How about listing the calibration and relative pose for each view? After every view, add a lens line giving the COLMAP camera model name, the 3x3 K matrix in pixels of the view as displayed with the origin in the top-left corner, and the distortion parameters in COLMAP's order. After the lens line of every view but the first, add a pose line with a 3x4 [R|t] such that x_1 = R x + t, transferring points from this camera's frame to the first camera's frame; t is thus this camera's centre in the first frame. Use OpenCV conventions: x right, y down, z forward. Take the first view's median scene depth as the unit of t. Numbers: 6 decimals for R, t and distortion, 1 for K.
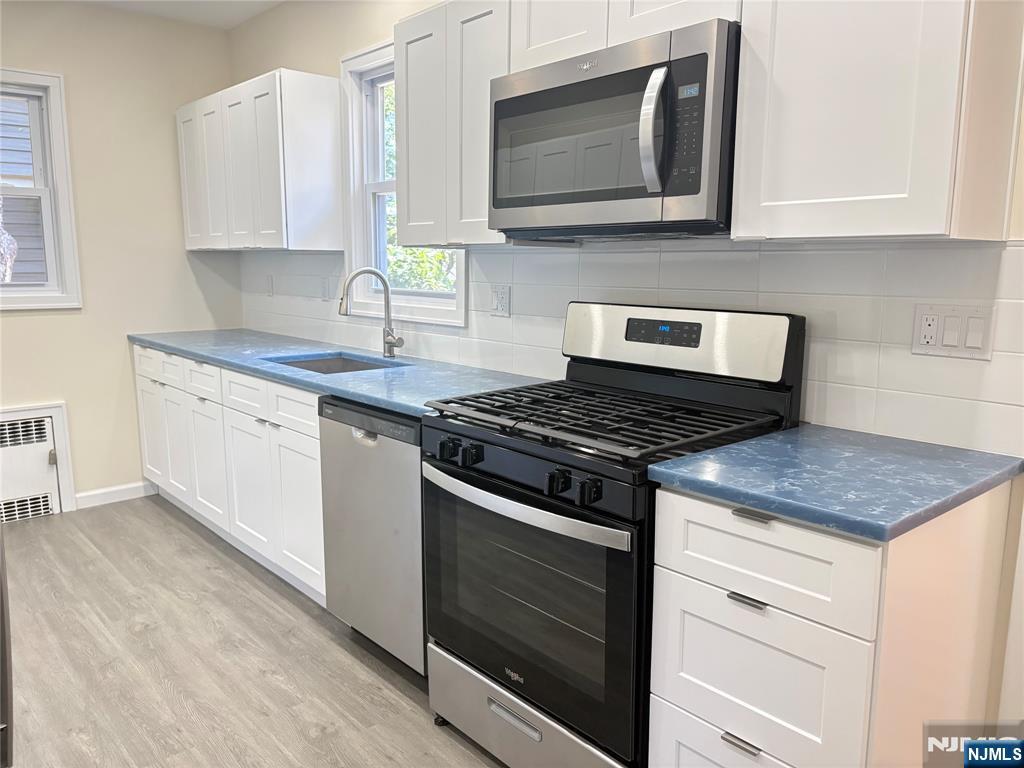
lens RADIAL K [[781.3, 0, 512.0], [0, 781.3, 384.0], [0, 0, 1]] dist [0.055025, -0.063429]
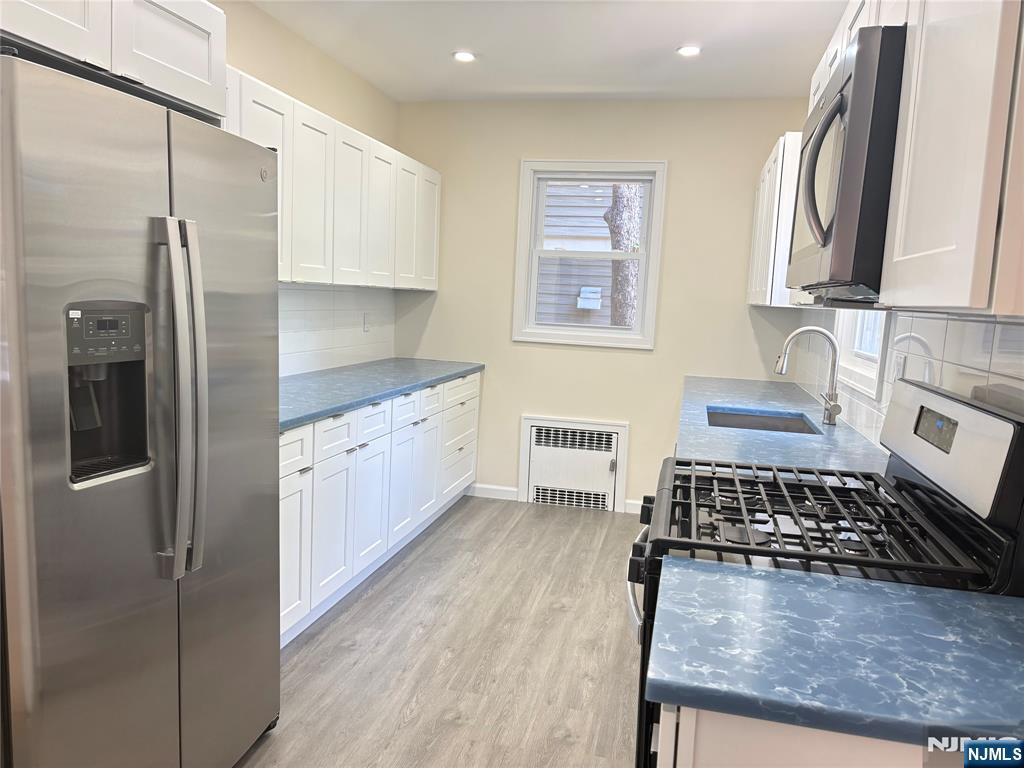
lens RADIAL K [[778.3, 0, 512.0], [0, 778.3, 384.0], [0, 0, 1]] dist [0.107708, -0.216853]
pose [[0.579041, 0.115822, -0.807029, 0.354718], [-0.171883, 0.984952, 0.018032, -0.033298], [0.796974, 0.128274, 0.590236, 0.149183]]
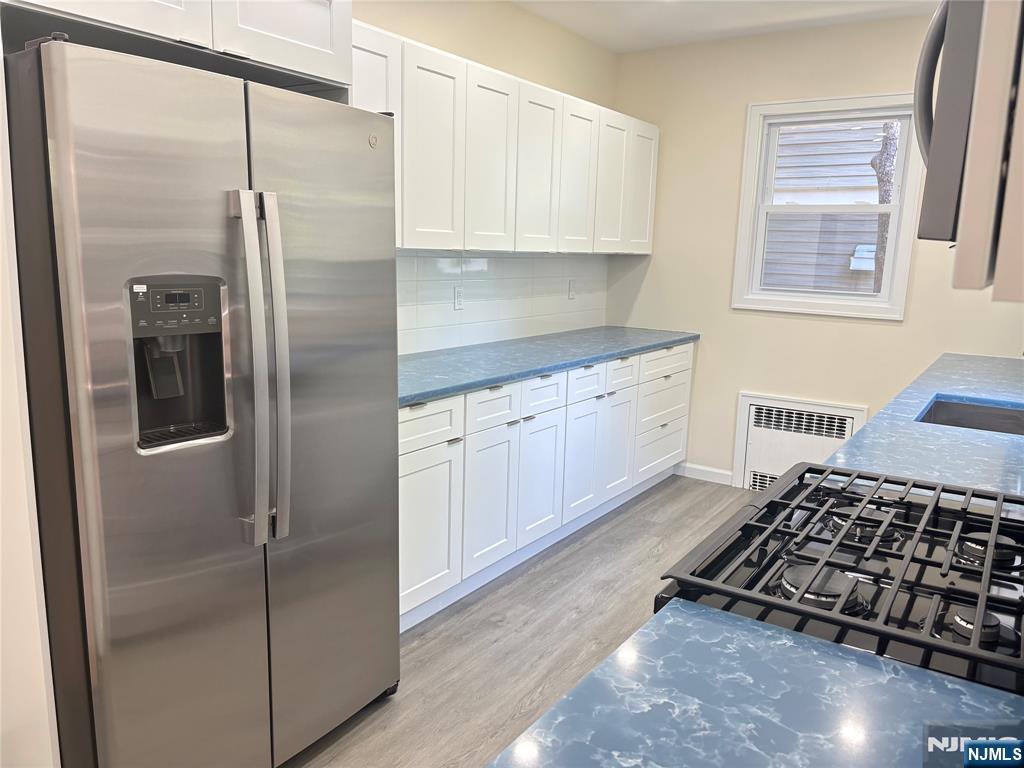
lens RADIAL K [[778.3, 0, 512.0], [0, 778.3, 384.0], [0, 0, 1]] dist [0.107708, -0.216853]
pose [[0.252063, 0.171111, -0.952463, 0.356338], [-0.179303, 0.975459, 0.127791, -0.066024], [0.950955, 0.138568, 0.276558, 0.300608]]
